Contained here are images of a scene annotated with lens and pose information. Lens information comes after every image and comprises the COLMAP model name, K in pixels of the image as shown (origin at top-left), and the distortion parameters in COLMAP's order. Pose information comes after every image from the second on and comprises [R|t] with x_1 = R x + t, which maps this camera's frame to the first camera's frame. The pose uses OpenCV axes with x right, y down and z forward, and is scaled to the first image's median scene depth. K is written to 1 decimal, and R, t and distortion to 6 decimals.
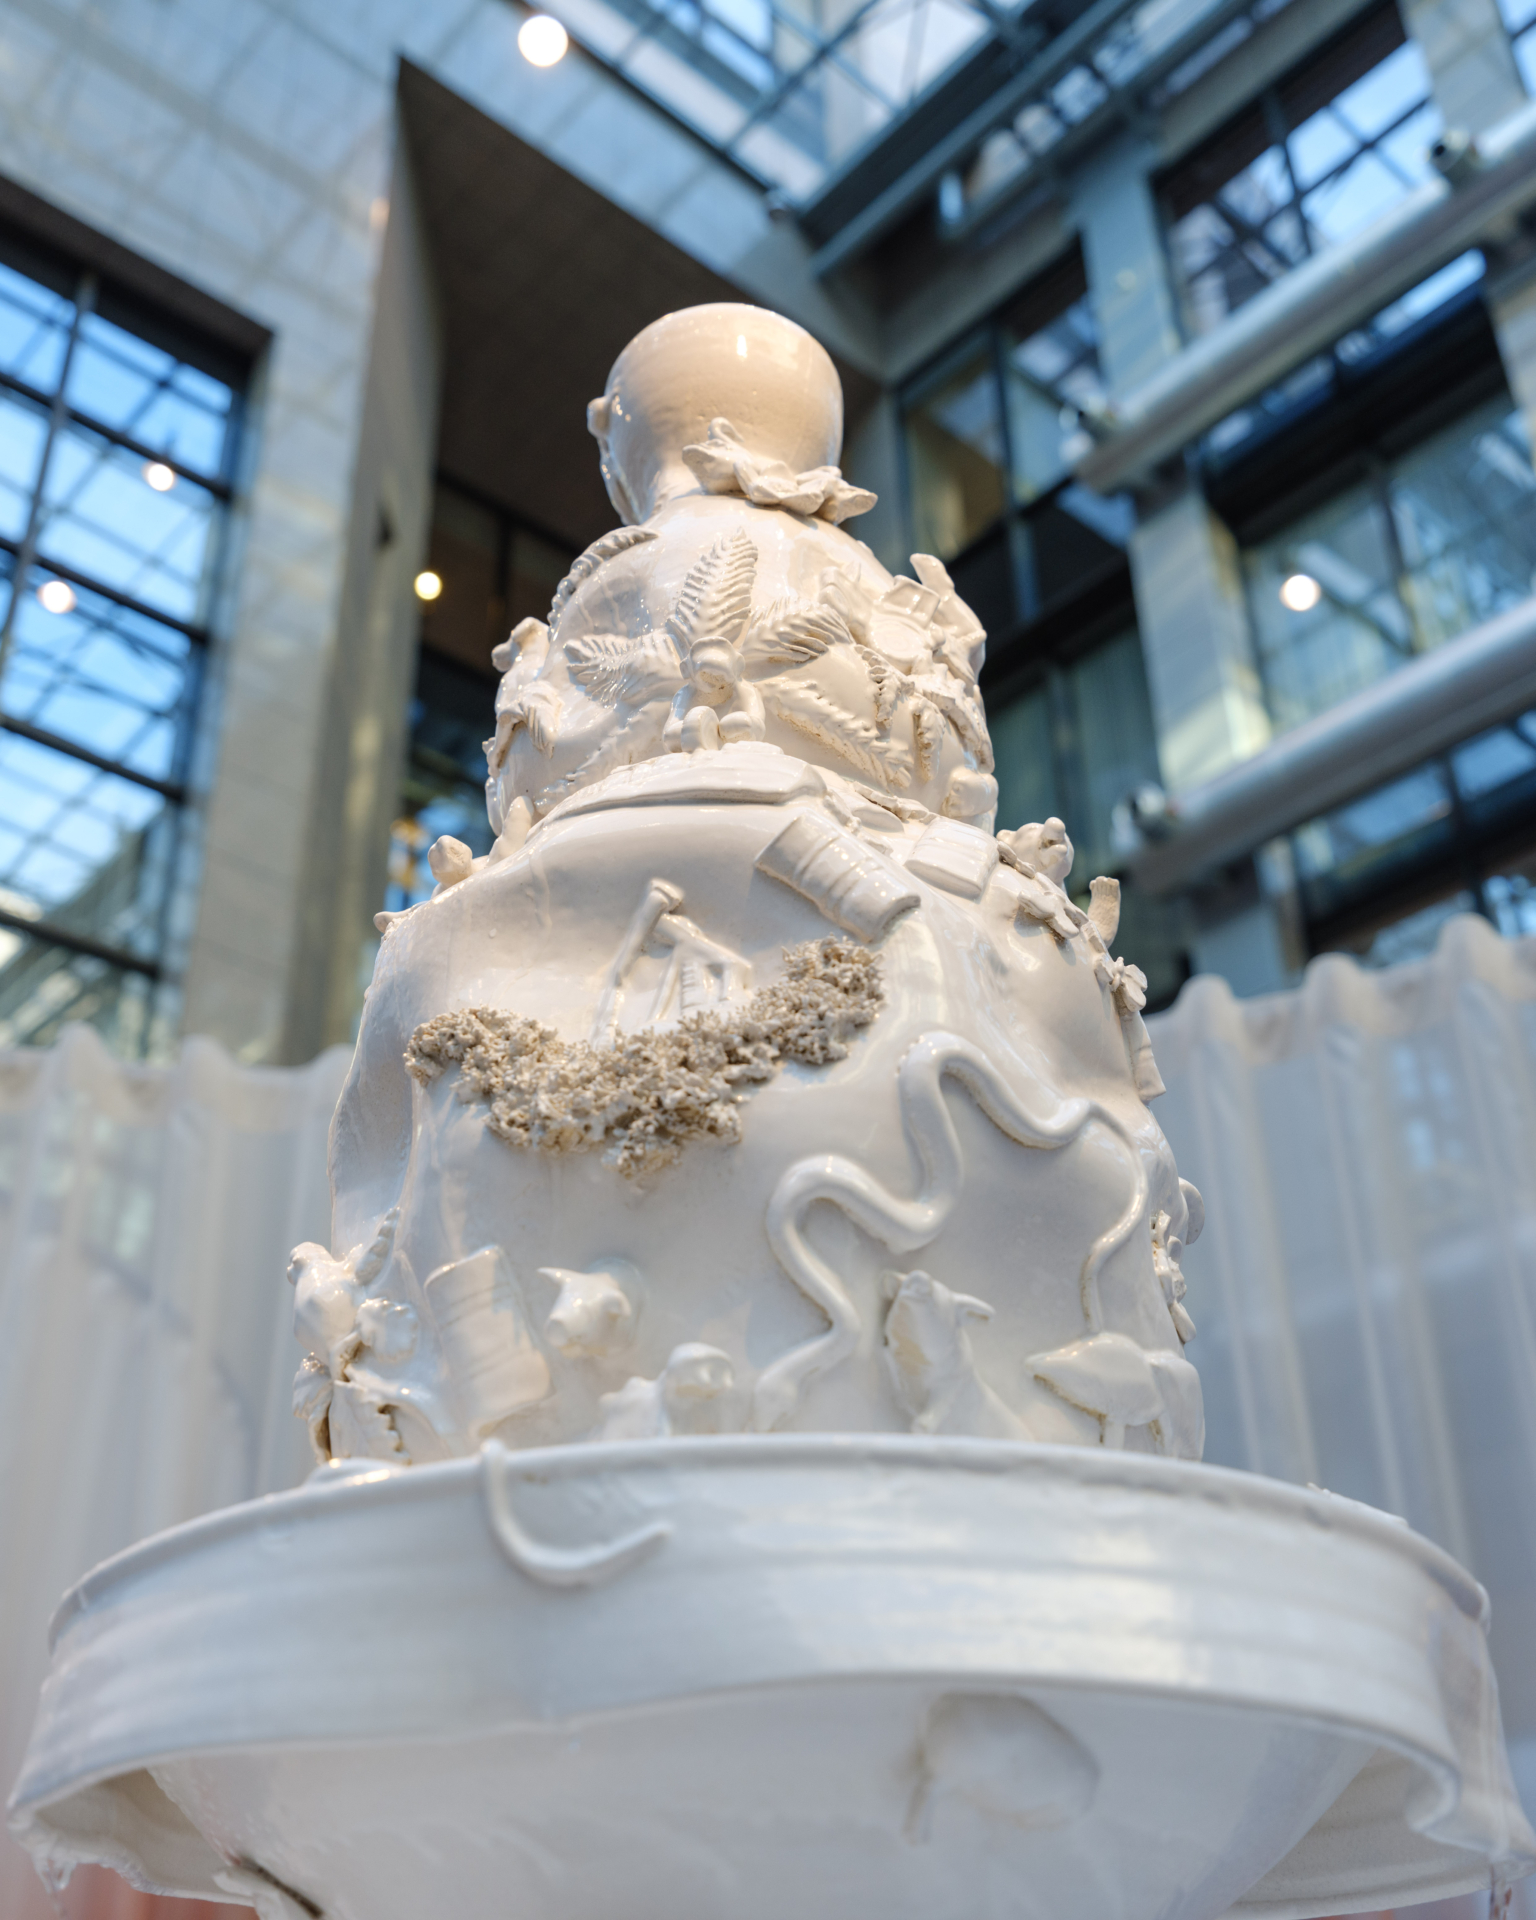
lens RADIAL K [[2053.6, 0, 766.3], [0, 2053.6, 960.1], [0, 0, 1]] dist [0.011929, 0.000000]
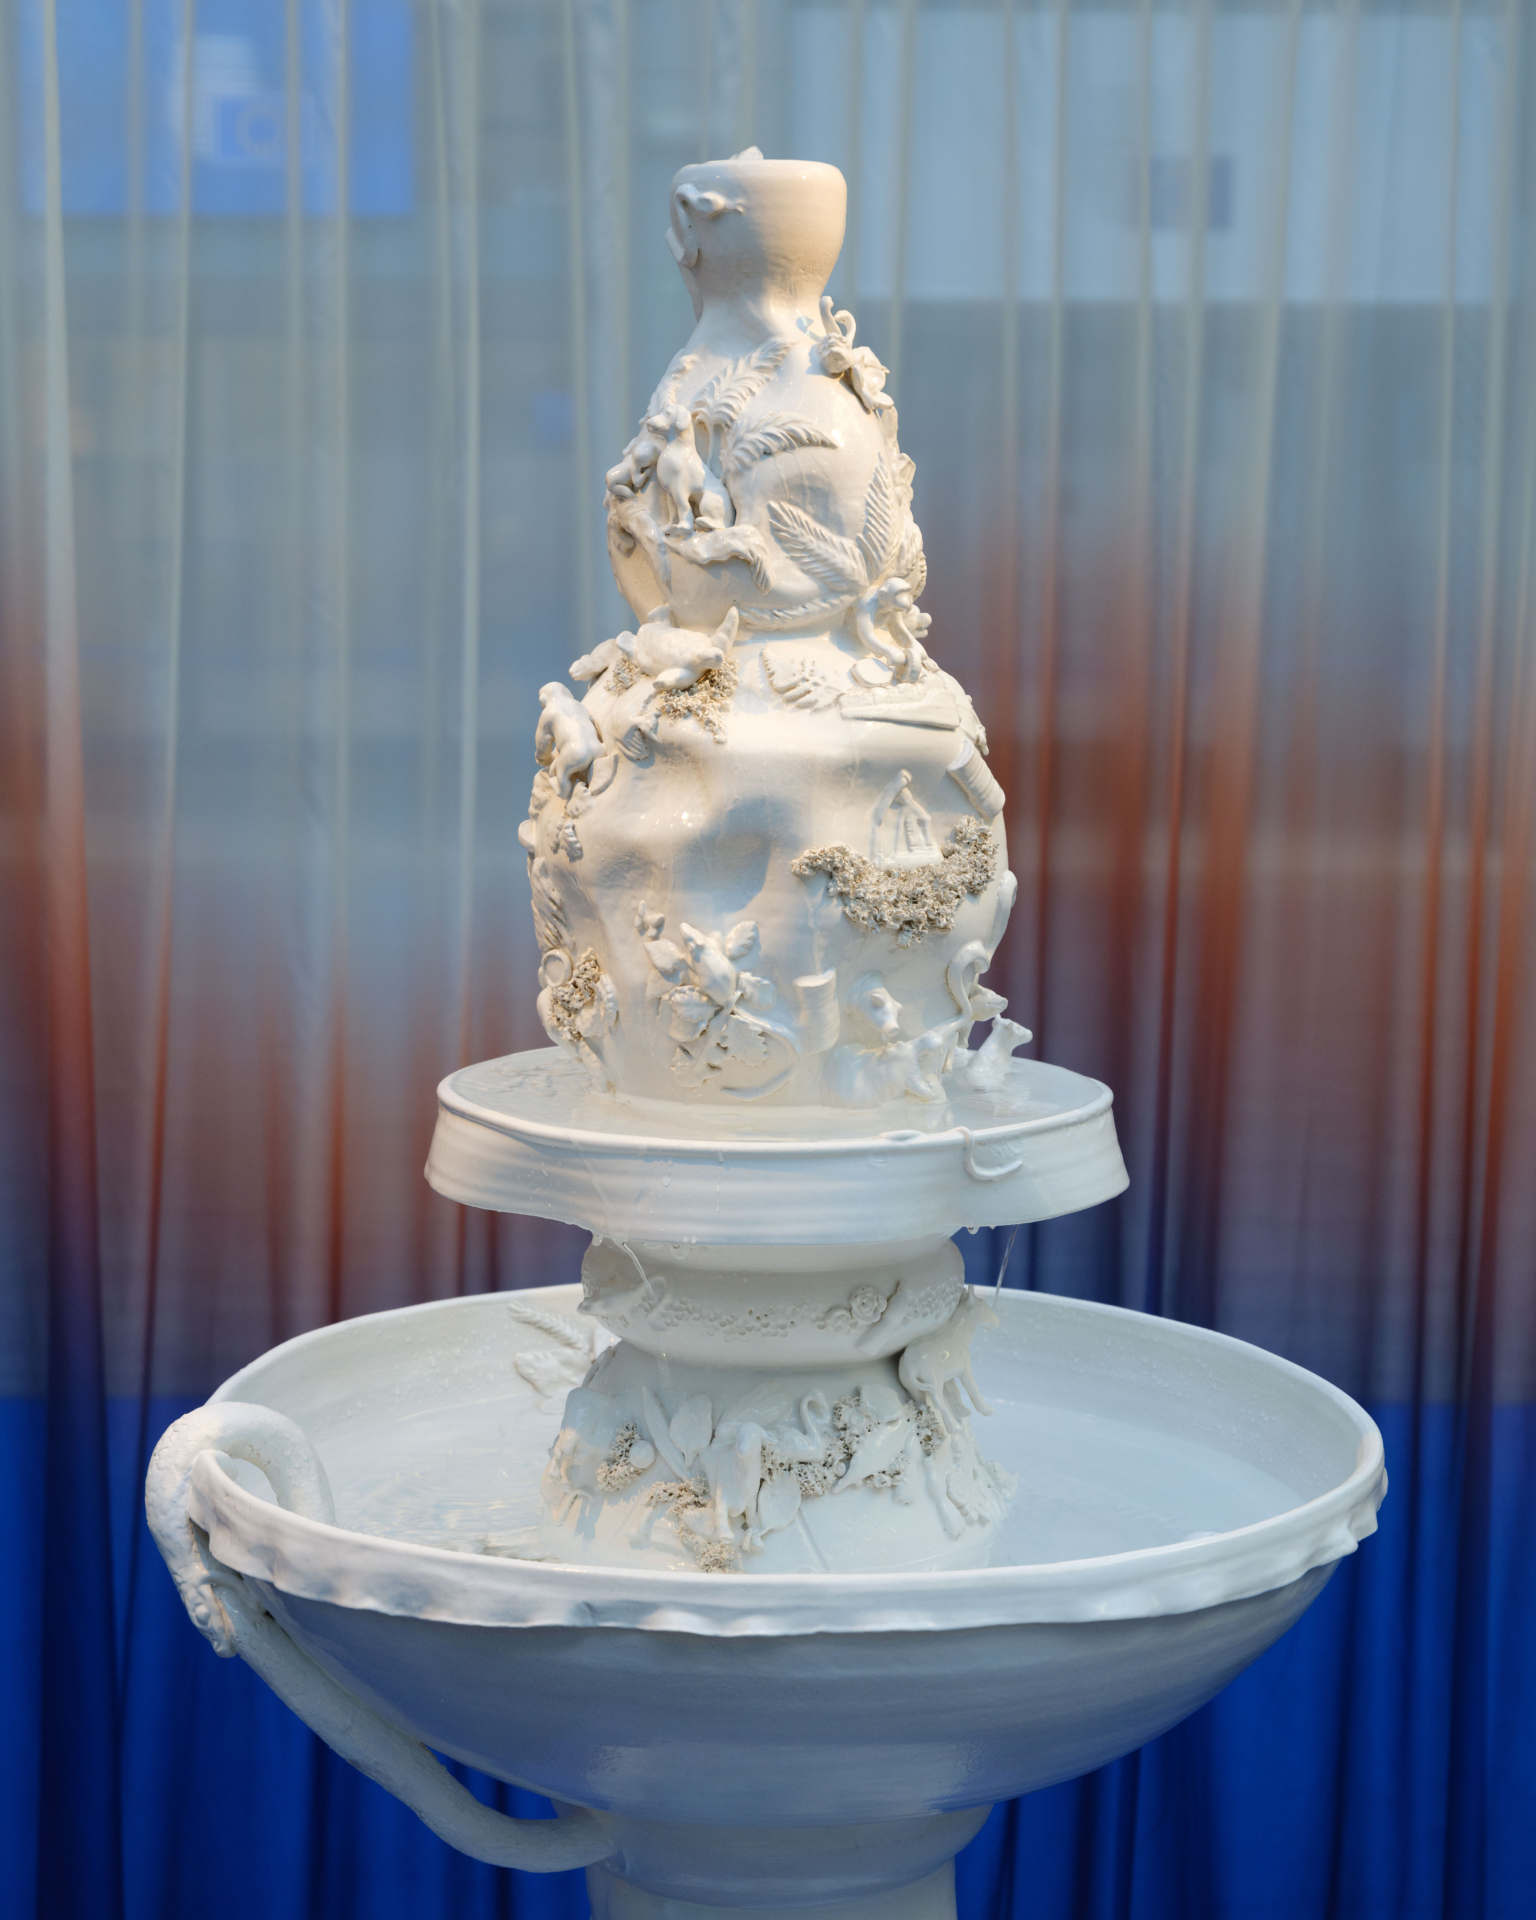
lens RADIAL K [[3356.2, 0, 767.8], [0, 3356.2, 960.2], [0, 0, 1]] dist [-0.027620, 0.000000]
pose [[0.647224, -0.070222, 0.759059, -2.630303], [-0.412591, 0.805021, 0.426276, -1.227943], [-0.640992, -0.589076, 0.492055, -0.583047]]
